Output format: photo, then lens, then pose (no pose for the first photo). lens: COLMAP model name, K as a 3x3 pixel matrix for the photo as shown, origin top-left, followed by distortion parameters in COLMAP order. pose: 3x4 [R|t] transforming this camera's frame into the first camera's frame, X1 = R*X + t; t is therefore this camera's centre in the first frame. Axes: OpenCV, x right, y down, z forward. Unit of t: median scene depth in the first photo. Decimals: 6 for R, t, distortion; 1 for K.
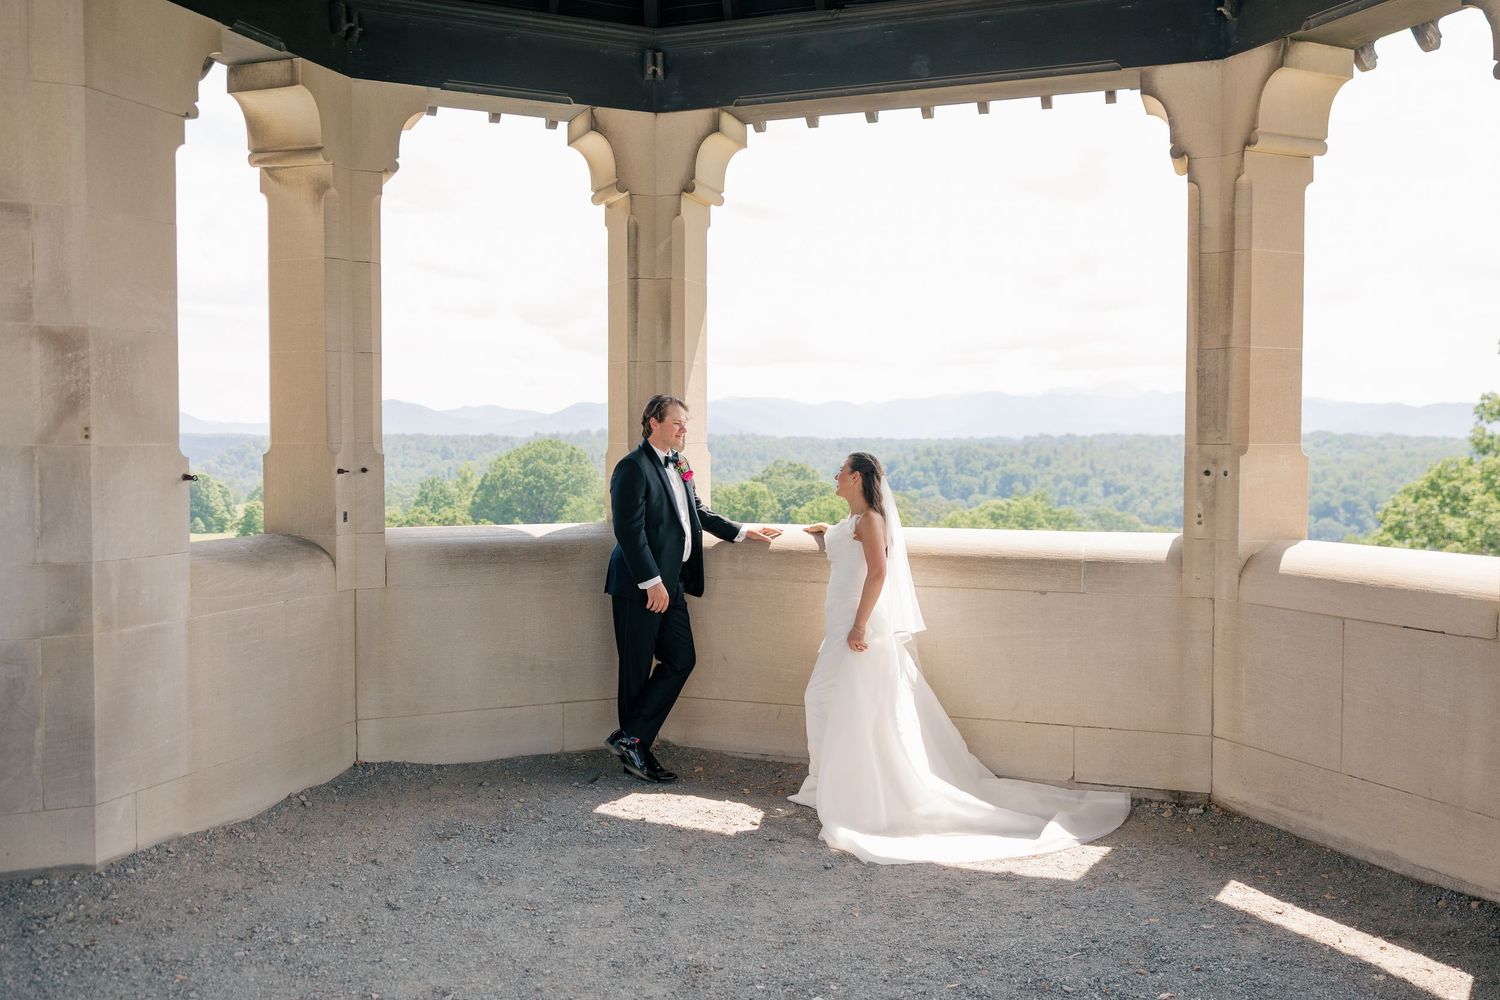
lens RADIAL K [[1370.6, 0, 717.3], [0, 1370.6, 475.9], [0, 0, 1]] dist [-0.036294, -0.006349]
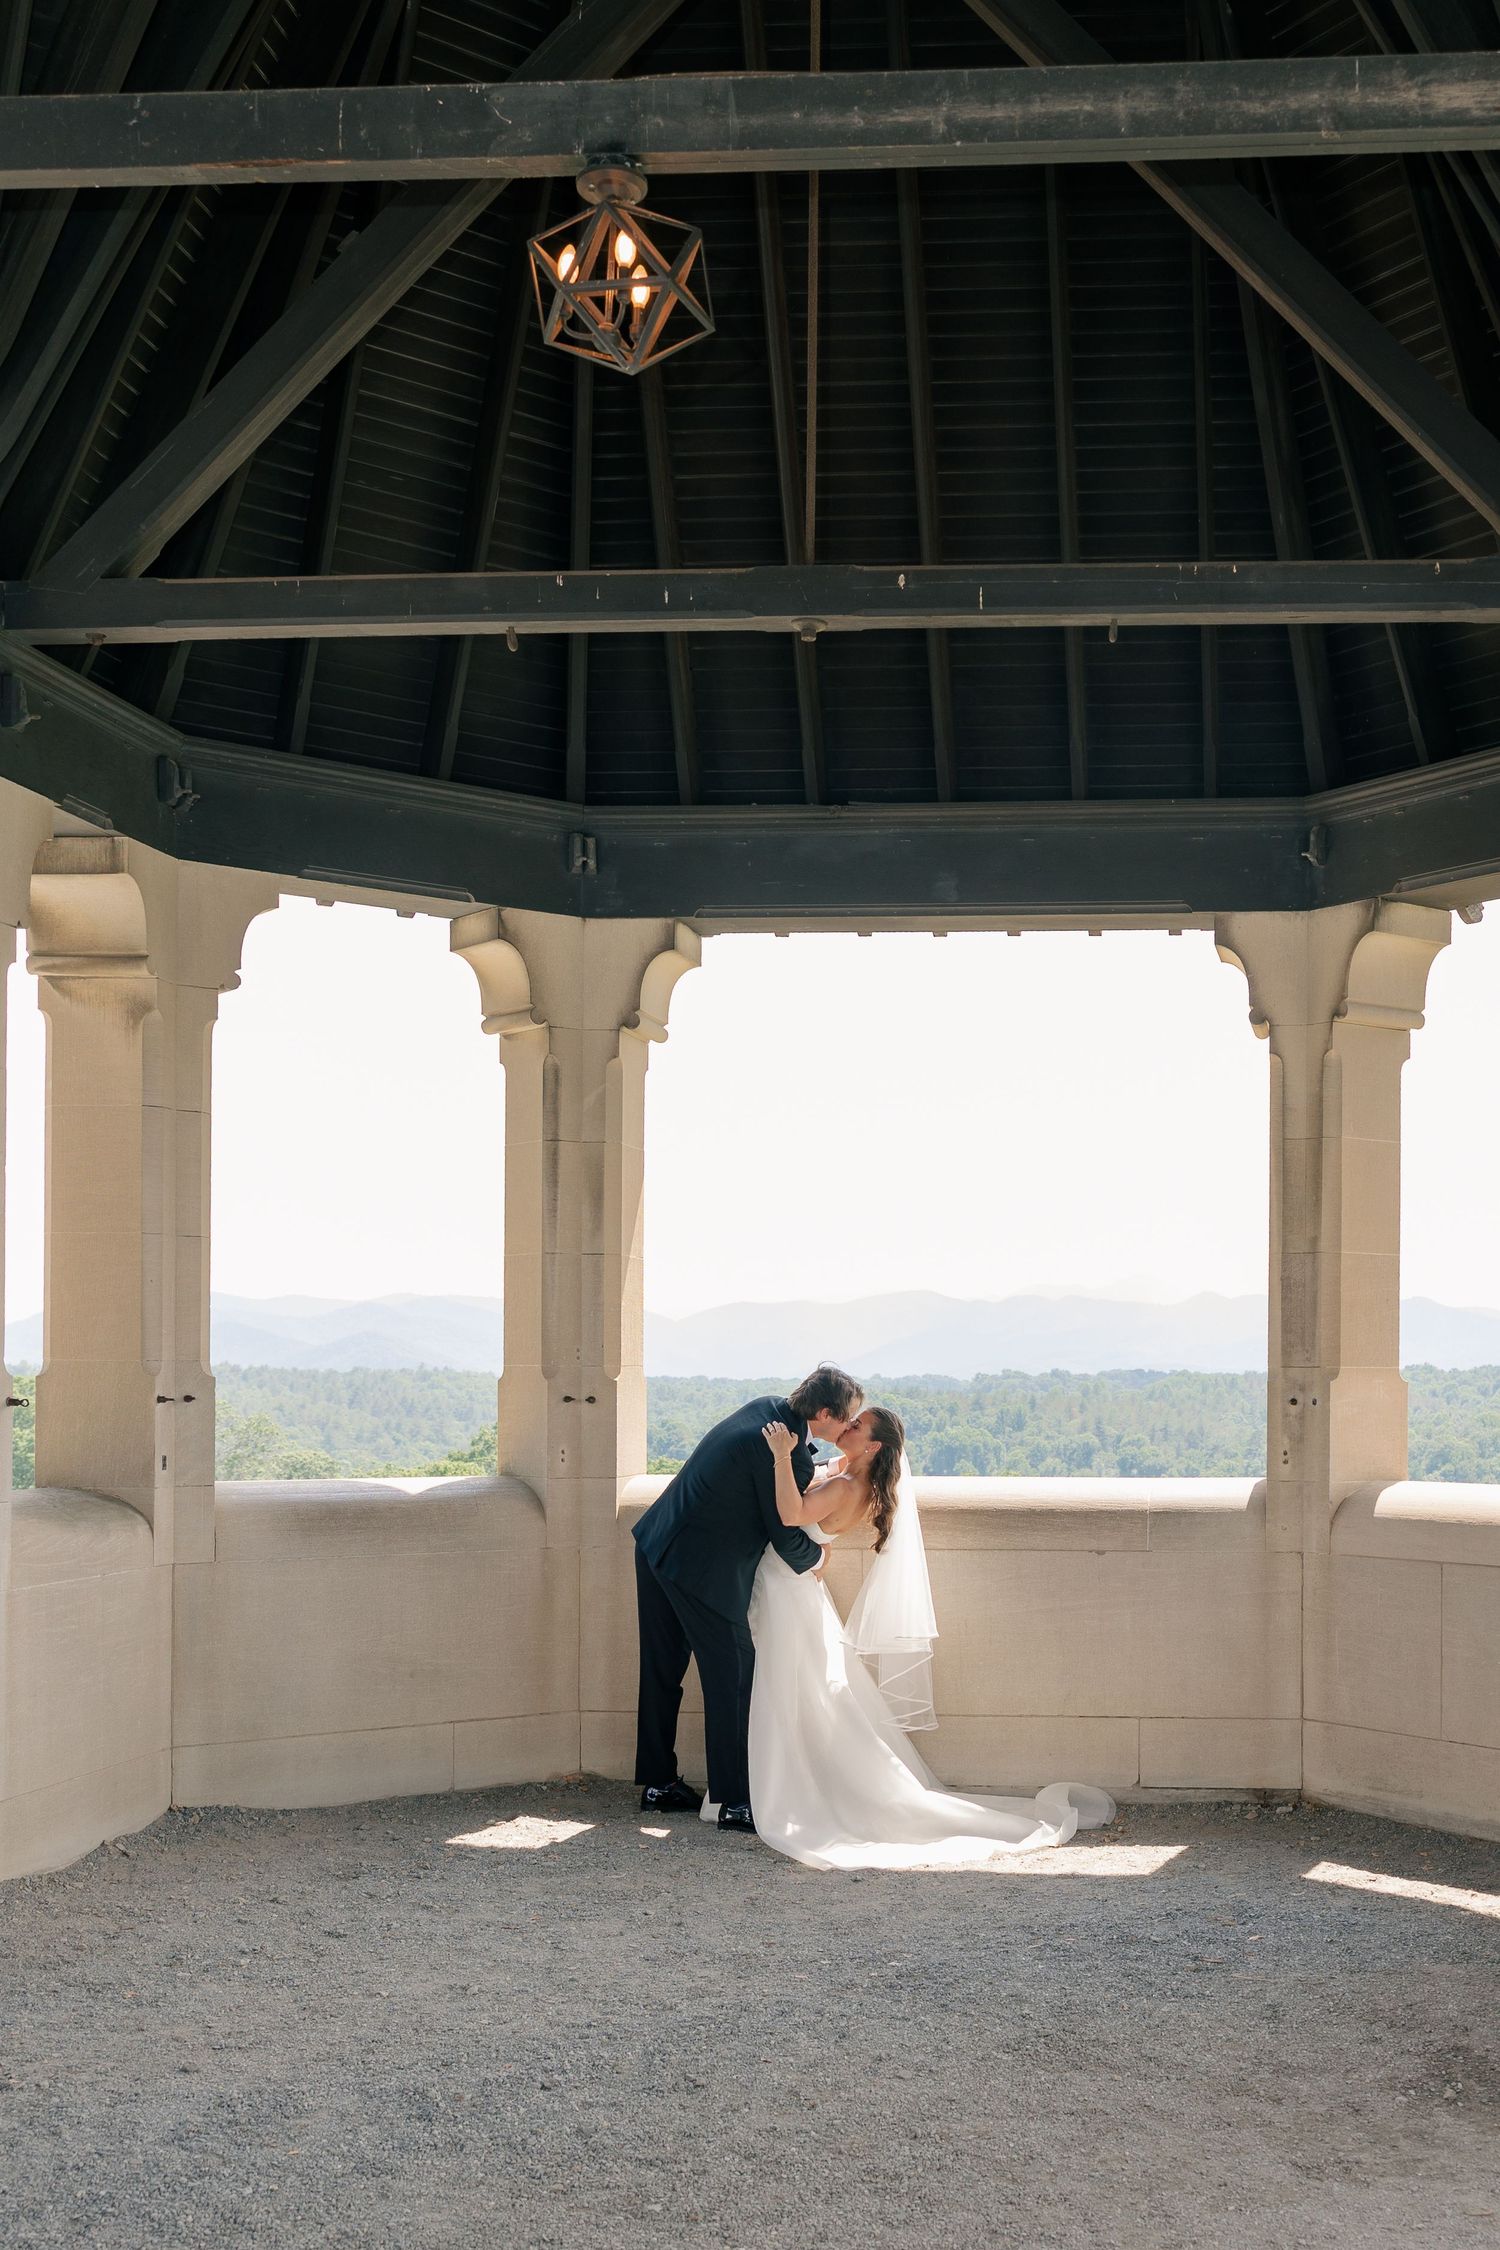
lens RADIAL K [[5385.6, 0, 750.0], [0, 5385.6, 1125.0], [0, 0, 1]] dist [-0.336447, 0.290715]
pose [[0.971615, 0.018785, 0.235819, -0.640782], [0.001370, 0.996379, -0.085012, 0.093347], [-0.236562, 0.082922, 0.968071, -1.825956]]
